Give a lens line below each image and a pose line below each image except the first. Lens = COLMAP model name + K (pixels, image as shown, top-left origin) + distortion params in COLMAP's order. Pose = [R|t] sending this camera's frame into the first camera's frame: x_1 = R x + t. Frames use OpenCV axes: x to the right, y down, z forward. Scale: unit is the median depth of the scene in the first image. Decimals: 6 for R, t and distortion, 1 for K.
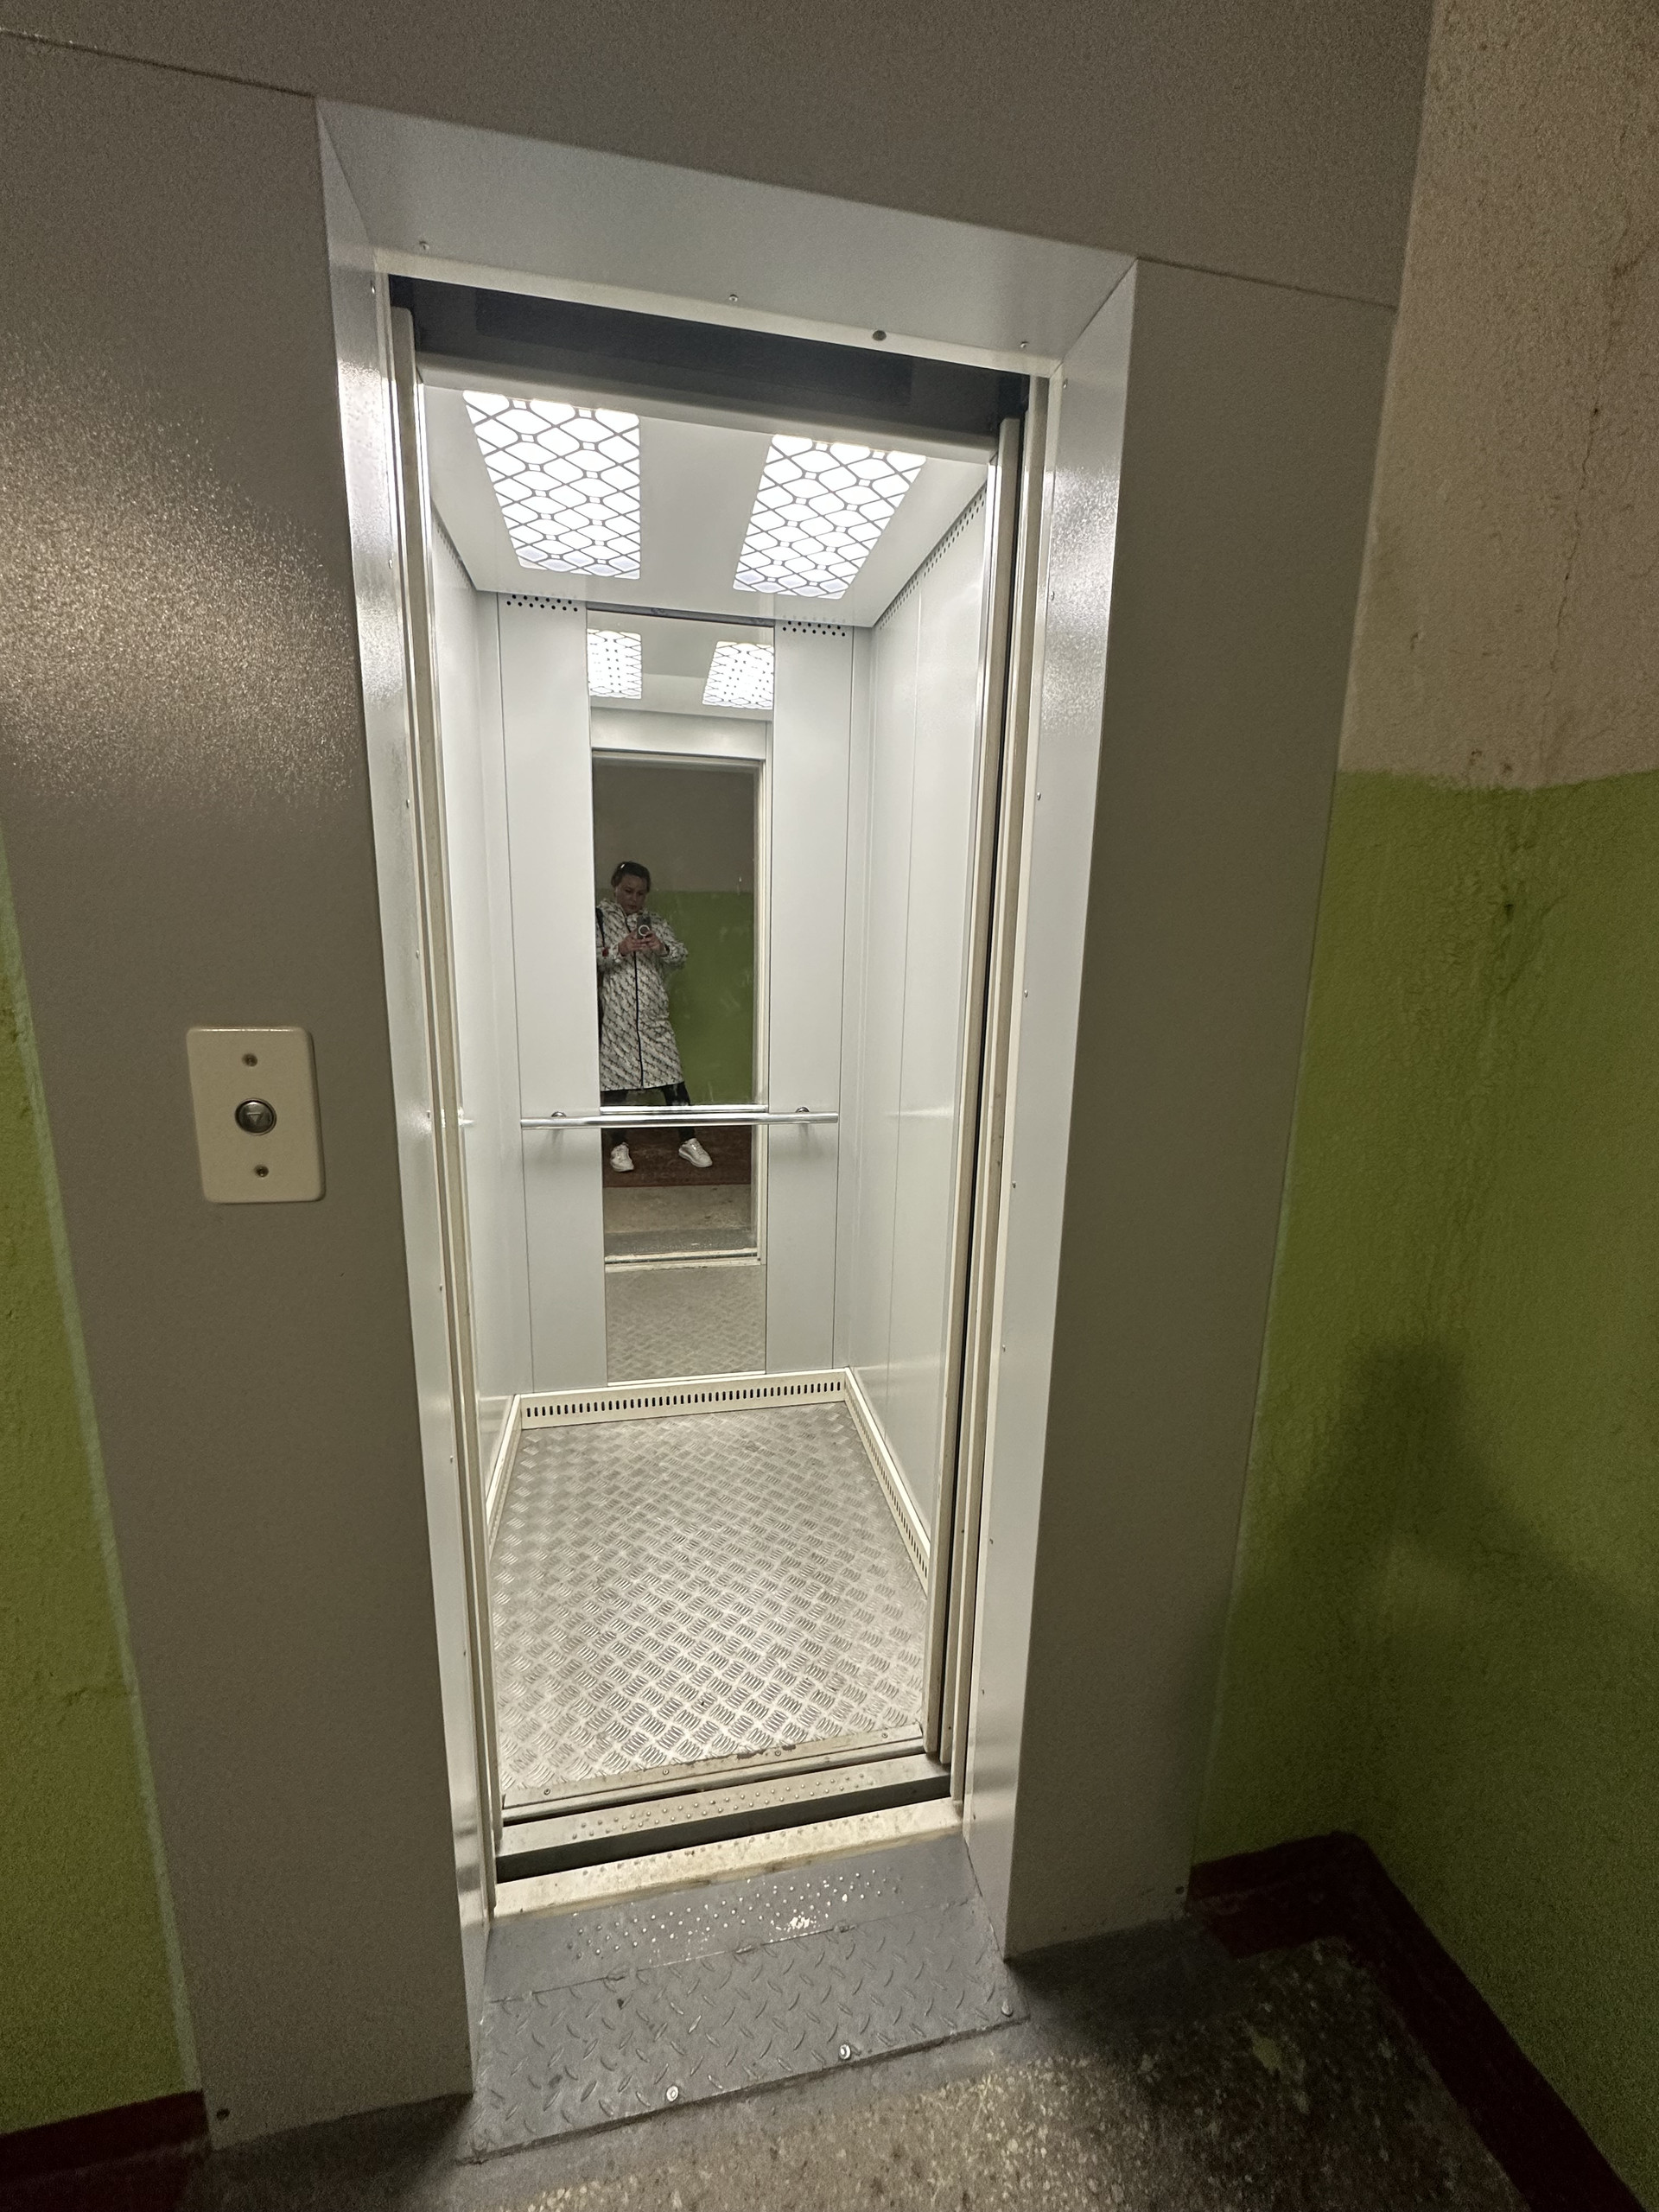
lens RADIAL K [[881.4, 0, 832.0], [0, 881.4, 1101.8], [0, 0, 1]] dist [-0.004683, 0.001033]
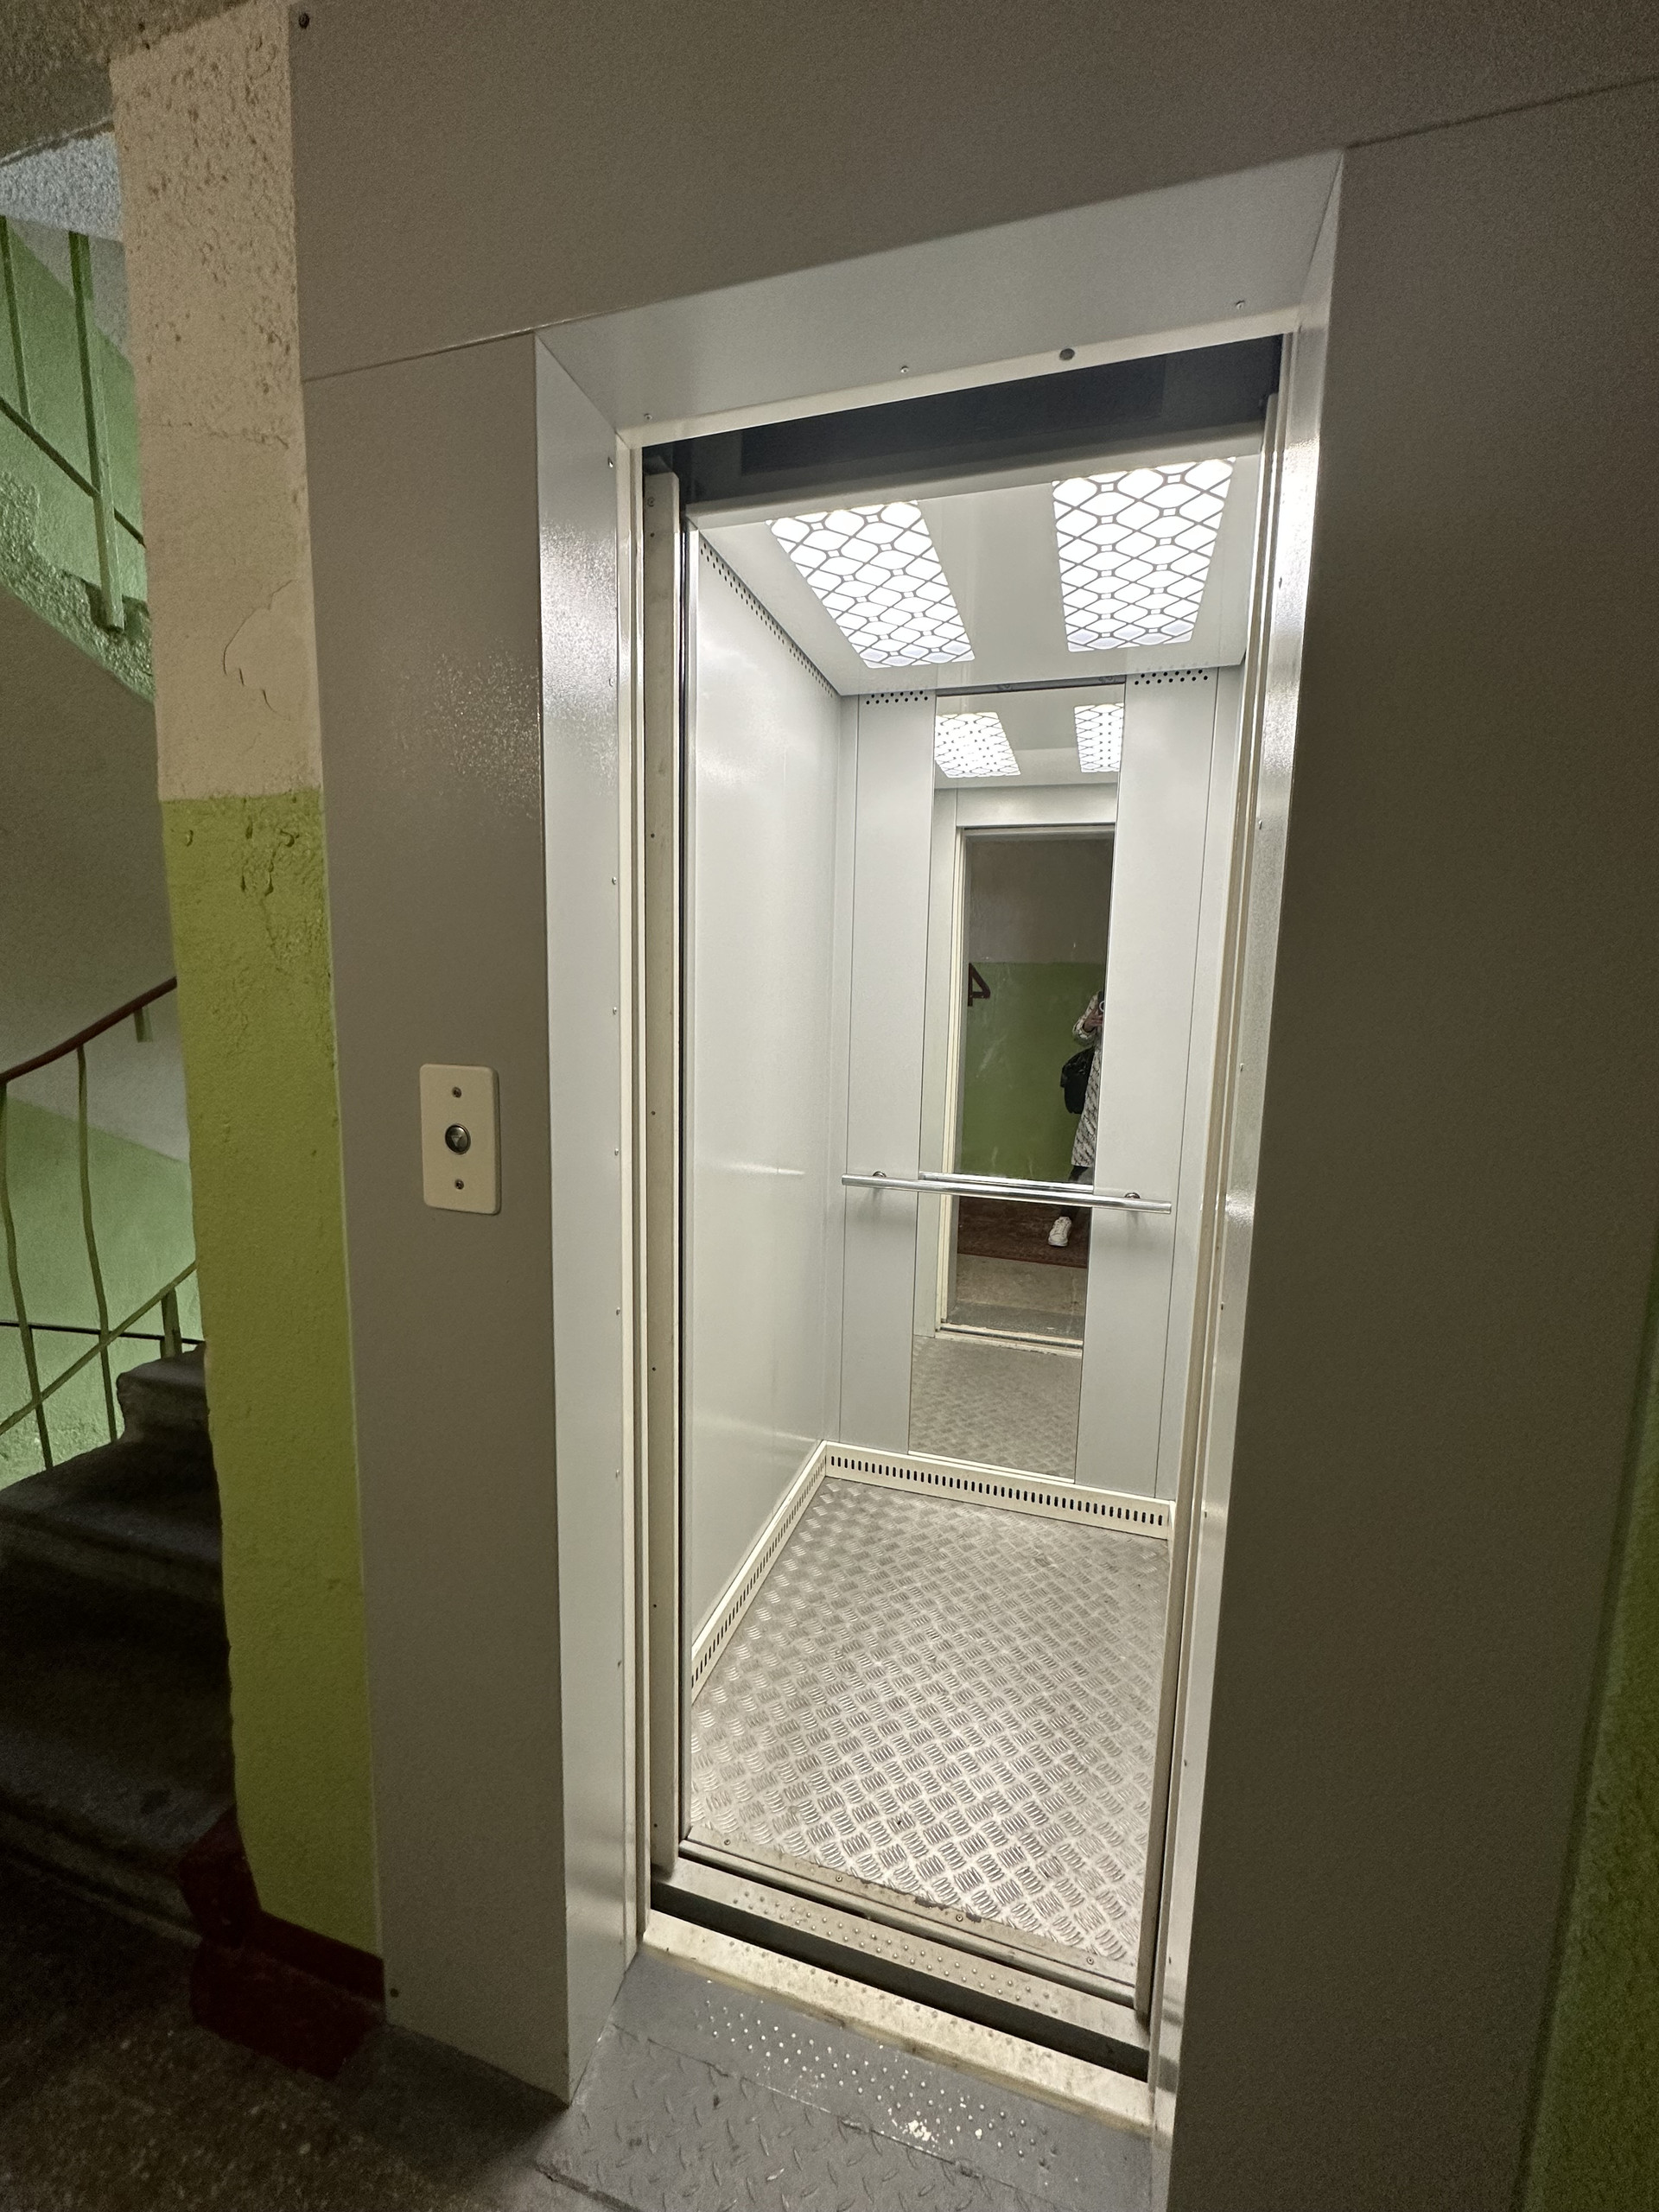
lens RADIAL K [[881.4, 0, 829.7], [0, 881.4, 1102.1], [0, 0, 1]] dist [-0.004683, 0.001033]
pose [[0.875902, 0.056373, -0.479184, 0.231114], [-0.095559, 0.993746, -0.057765, -0.007989], [0.472931, 0.096387, 0.875812, 0.104696]]
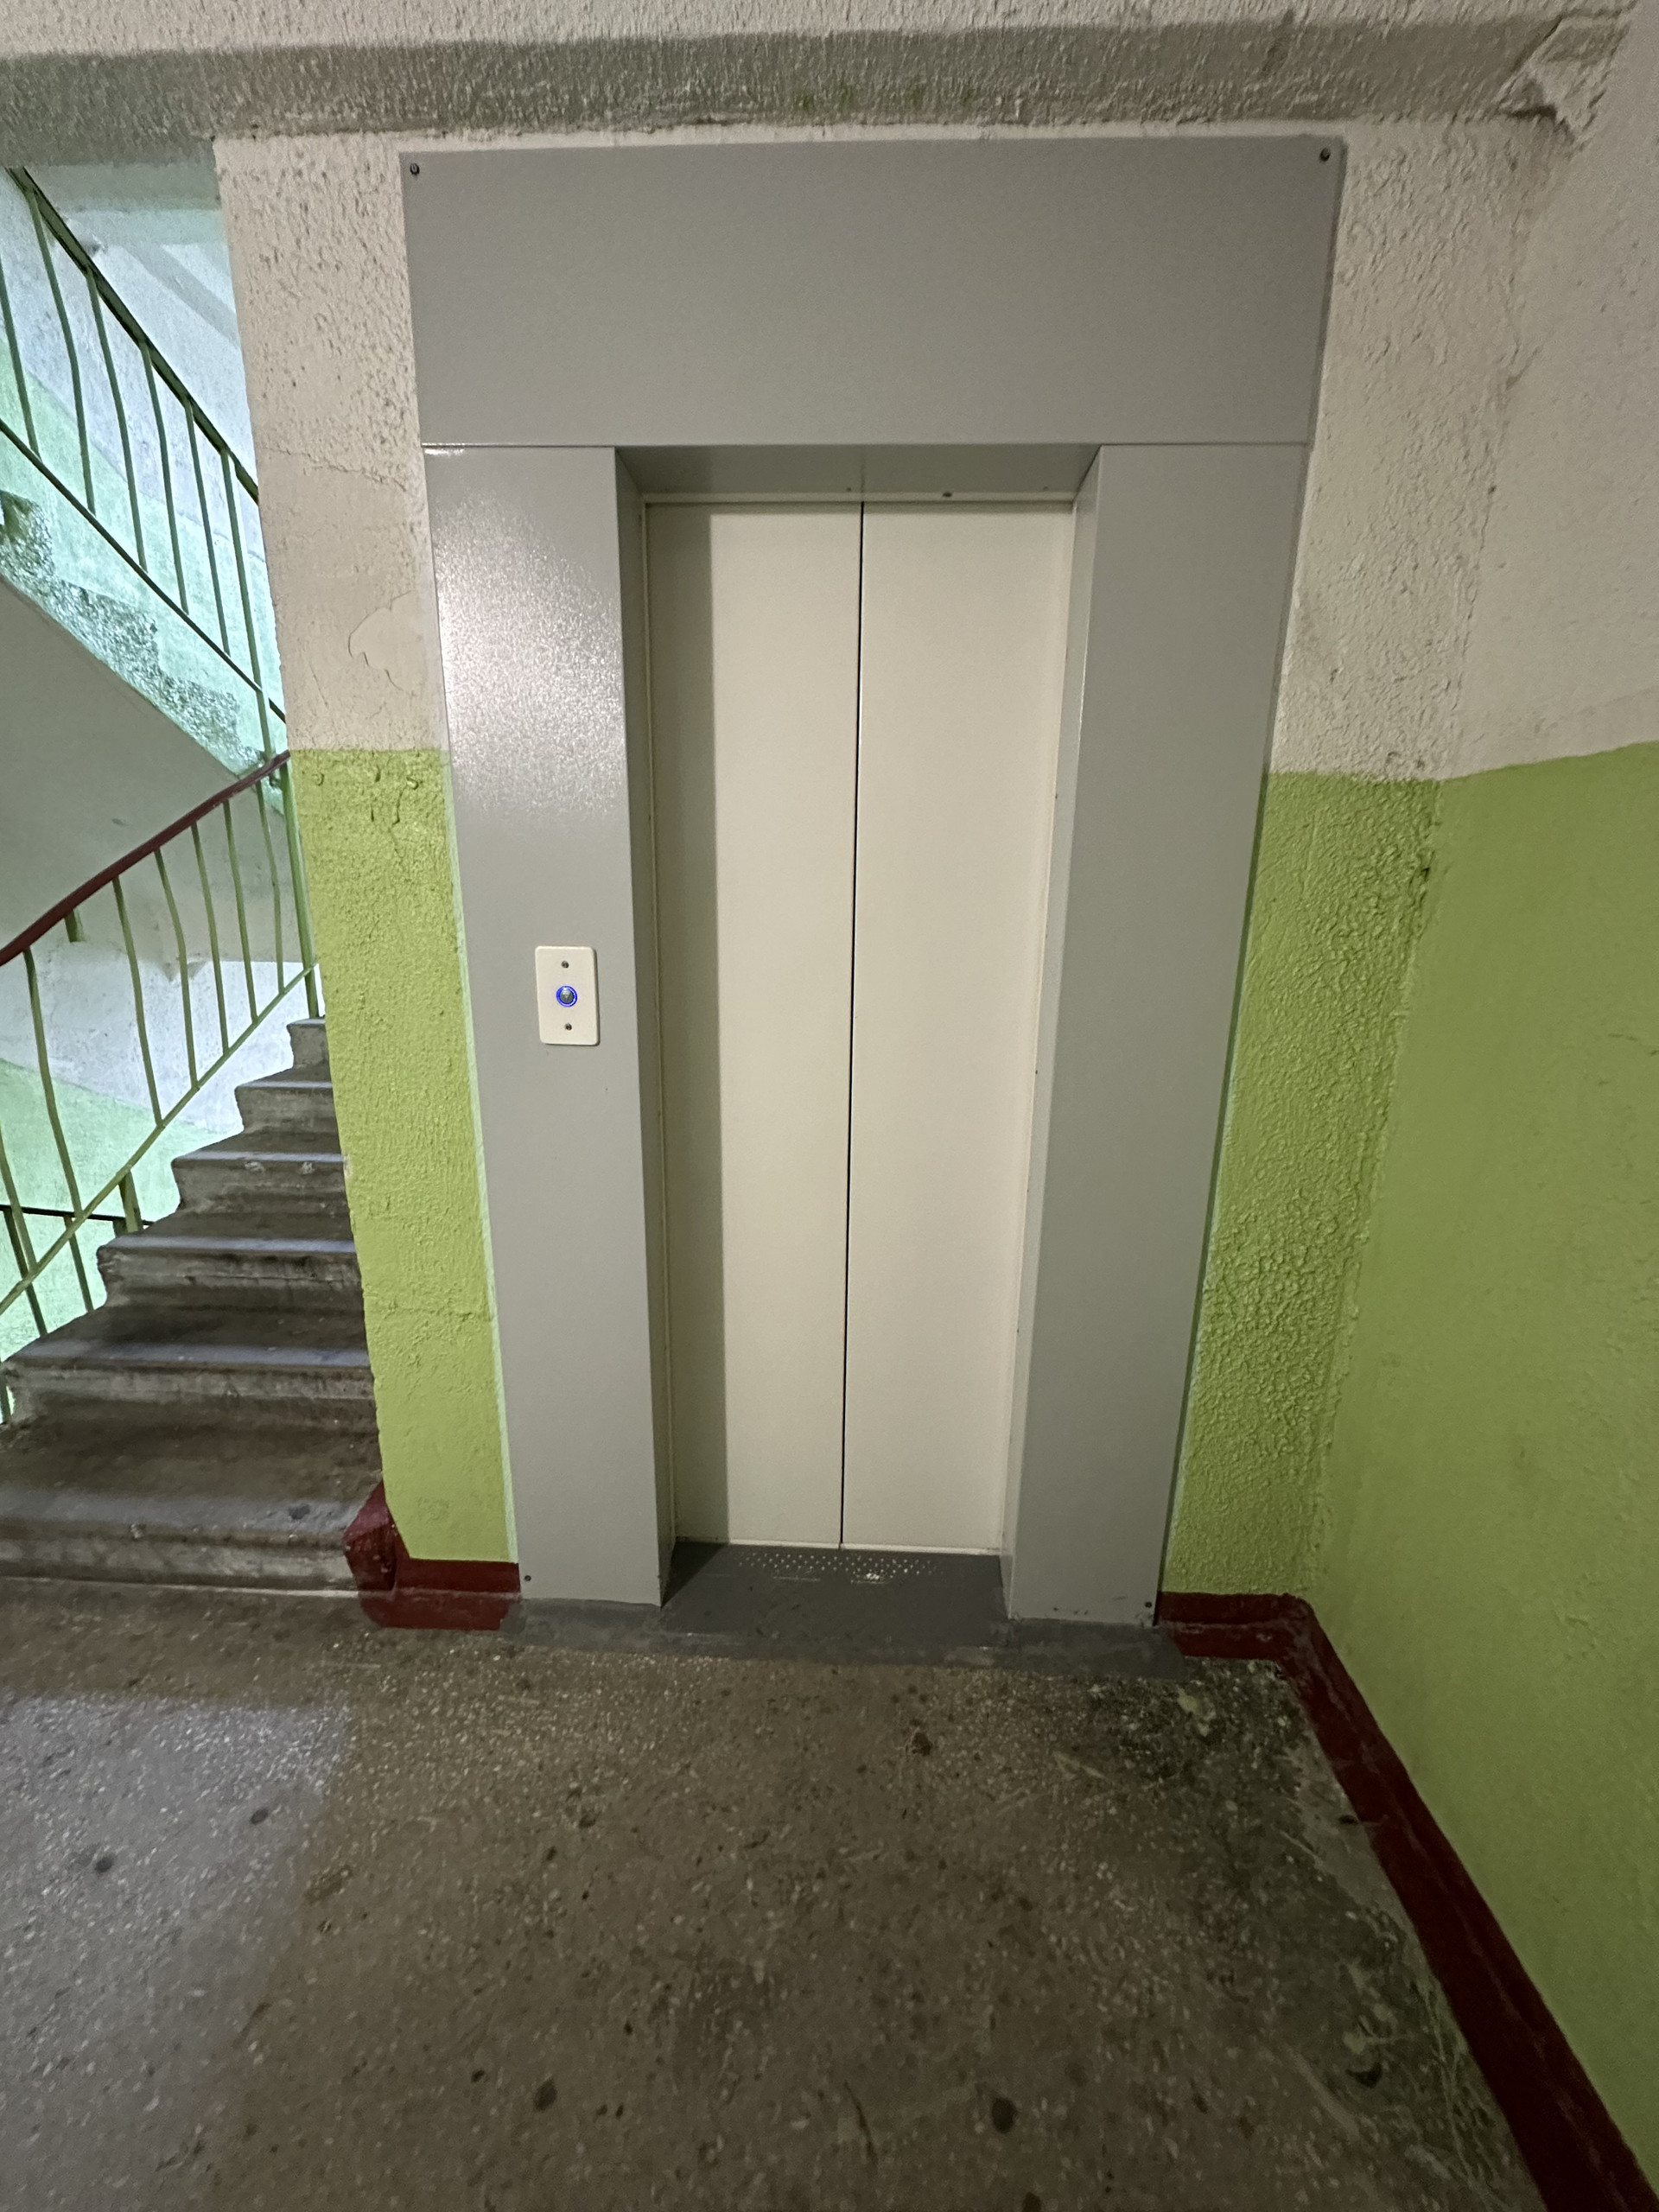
lens RADIAL K [[881.4, 0, 833.3], [0, 881.4, 1101.9], [0, 0, 1]] dist [-0.004683, 0.001033]
pose [[0.968505, 0.051736, -0.243559, 0.205056], [-0.042627, 0.998186, 0.042526, 0.082313], [0.245318, -0.030804, 0.968953, -0.391929]]
